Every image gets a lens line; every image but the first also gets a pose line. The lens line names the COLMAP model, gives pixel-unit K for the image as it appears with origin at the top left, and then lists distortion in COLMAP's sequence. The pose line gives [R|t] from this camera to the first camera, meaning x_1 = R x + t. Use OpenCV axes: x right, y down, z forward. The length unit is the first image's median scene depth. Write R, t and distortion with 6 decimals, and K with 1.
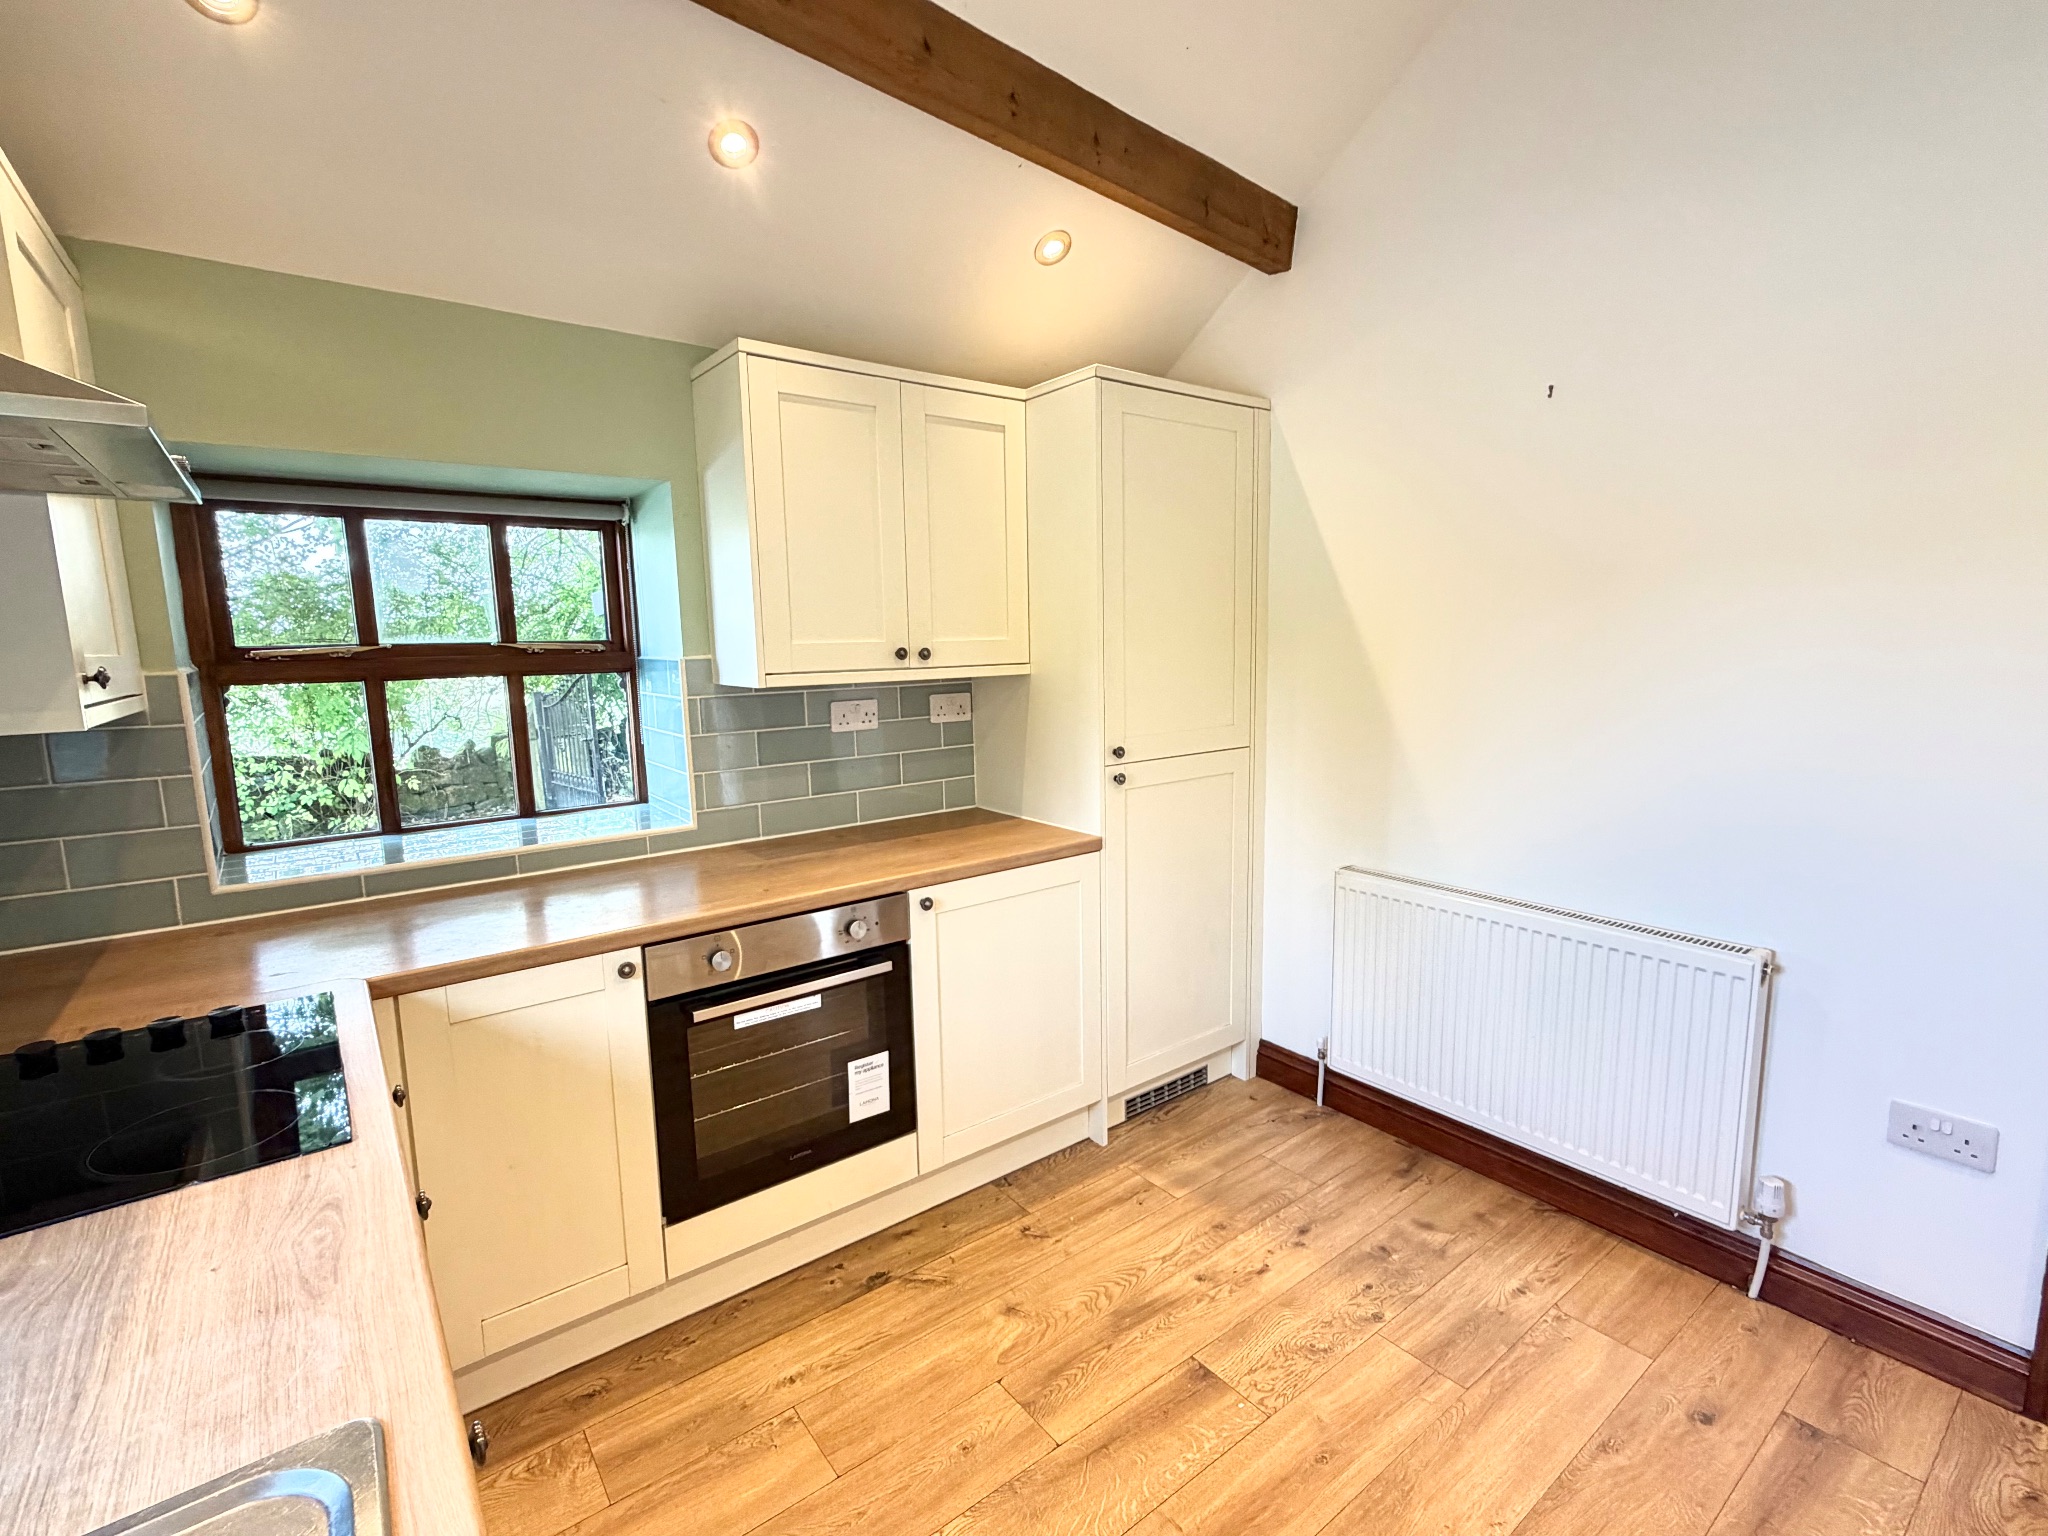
lens RADIAL K [[936.8, 0, 1027.9], [0, 936.8, 767.2], [0, 0, 1]] dist [-0.000271, -0.000318]
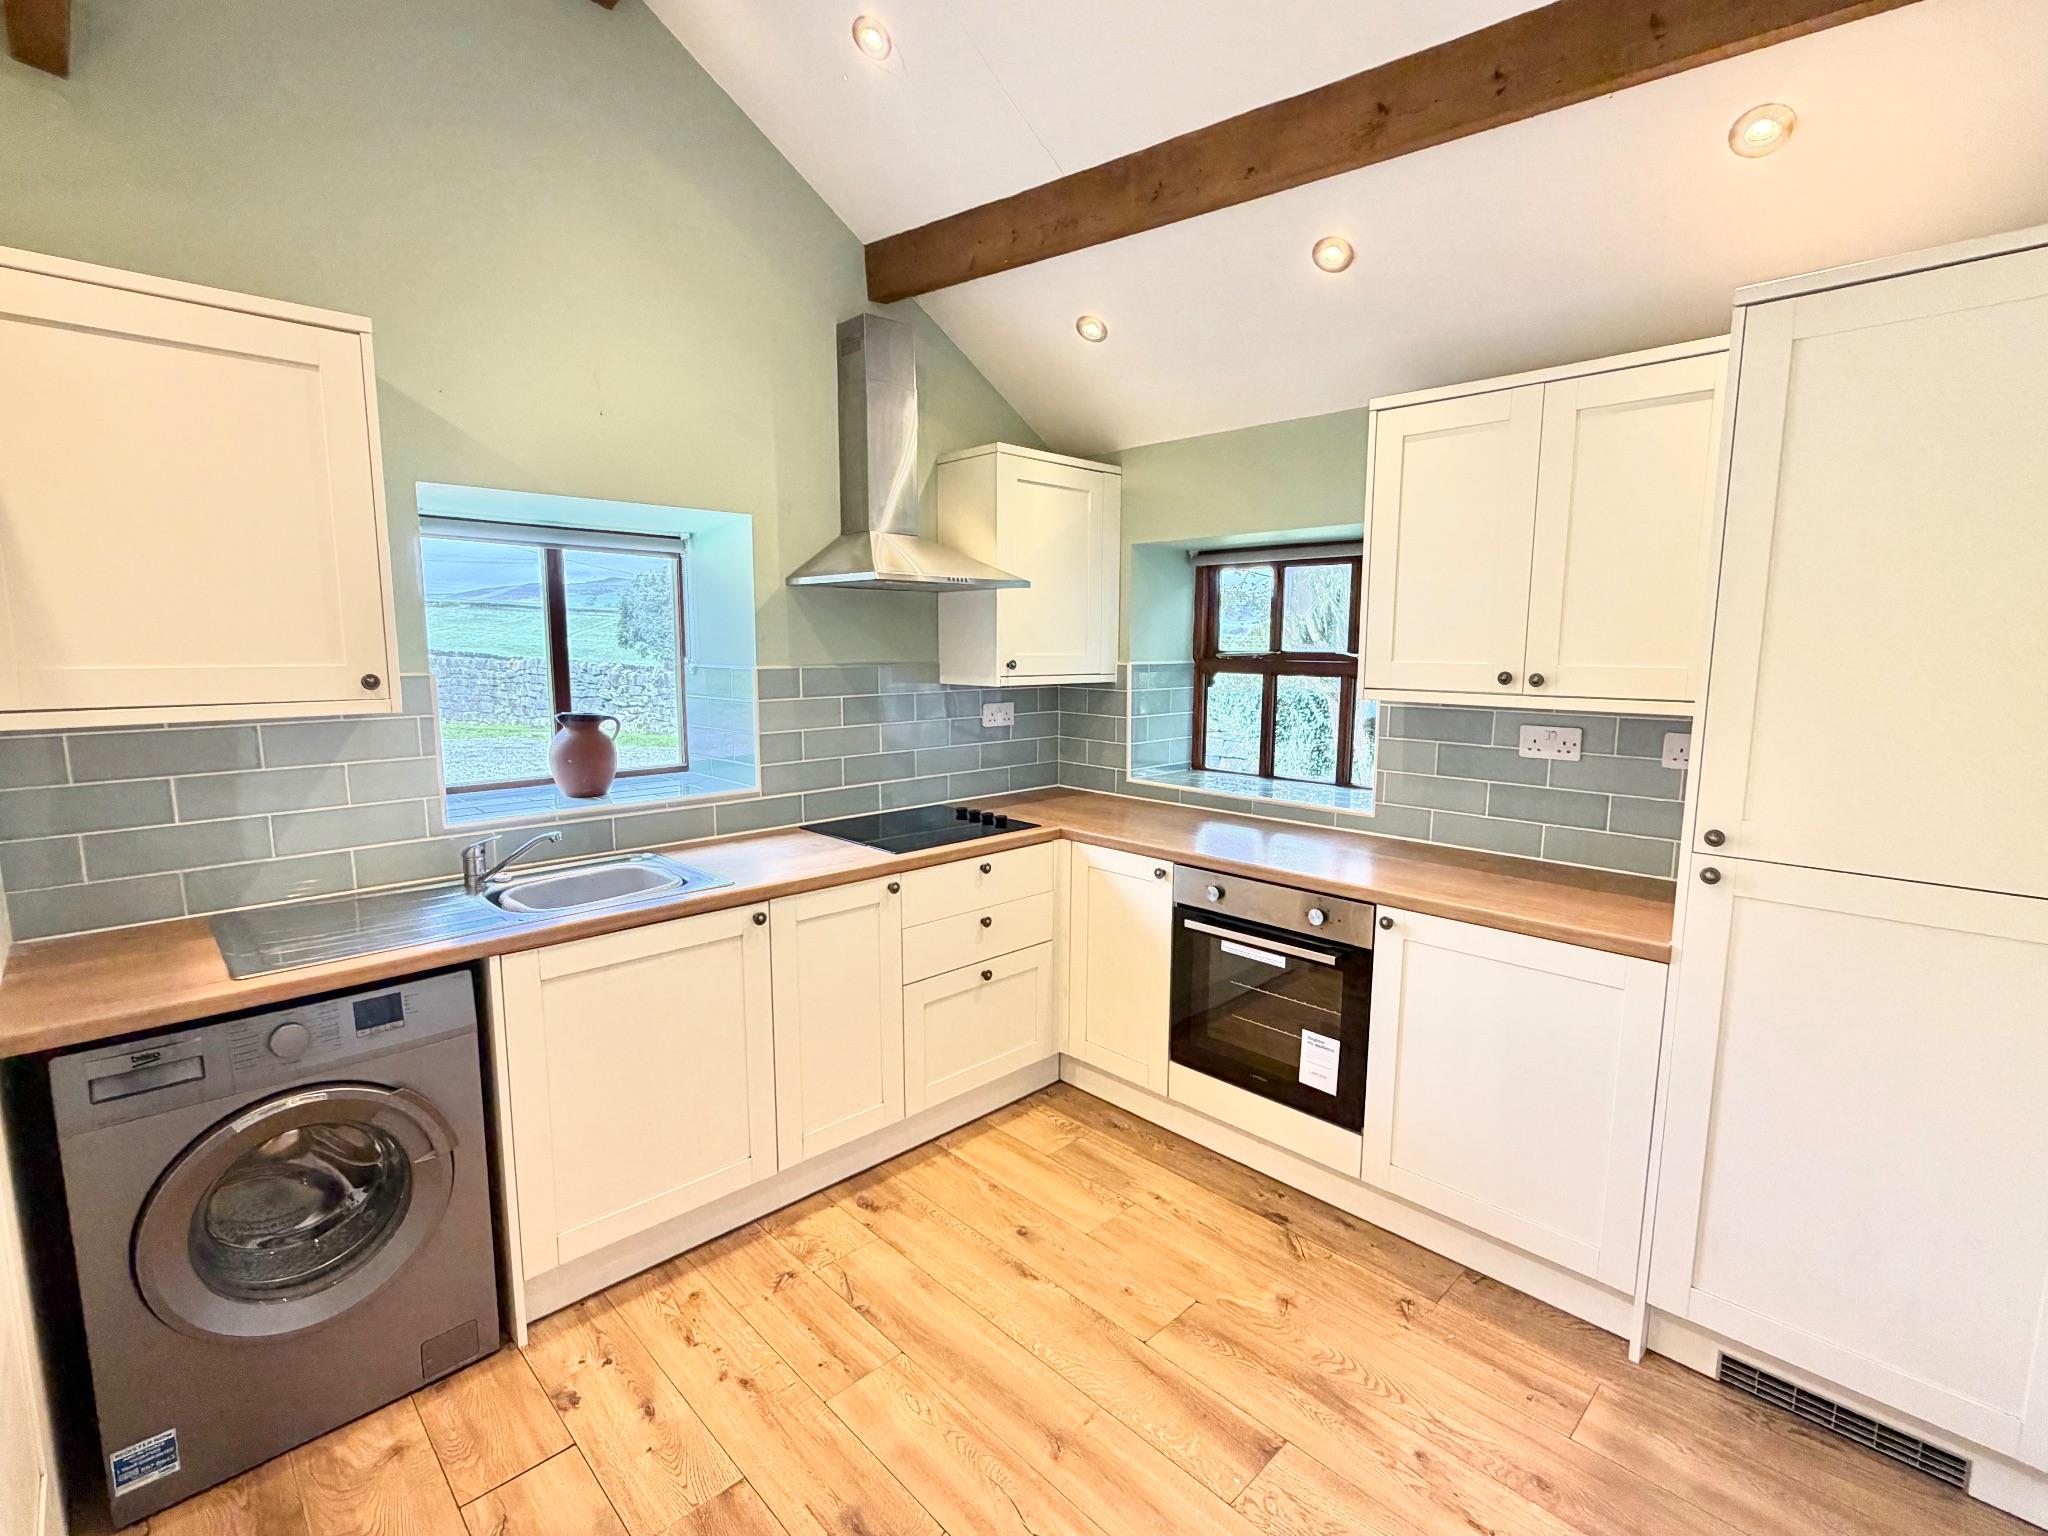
lens RADIAL K [[936.8, 0, 1027.9], [0, 936.8, 767.2], [0, 0, 1]] dist [-0.000271, -0.000318]
pose [[0.129627, 0.153700, -0.979578, 0.809196], [-0.144877, 0.980247, 0.134633, -0.100223], [0.980922, 0.124466, 0.149335, 0.443295]]
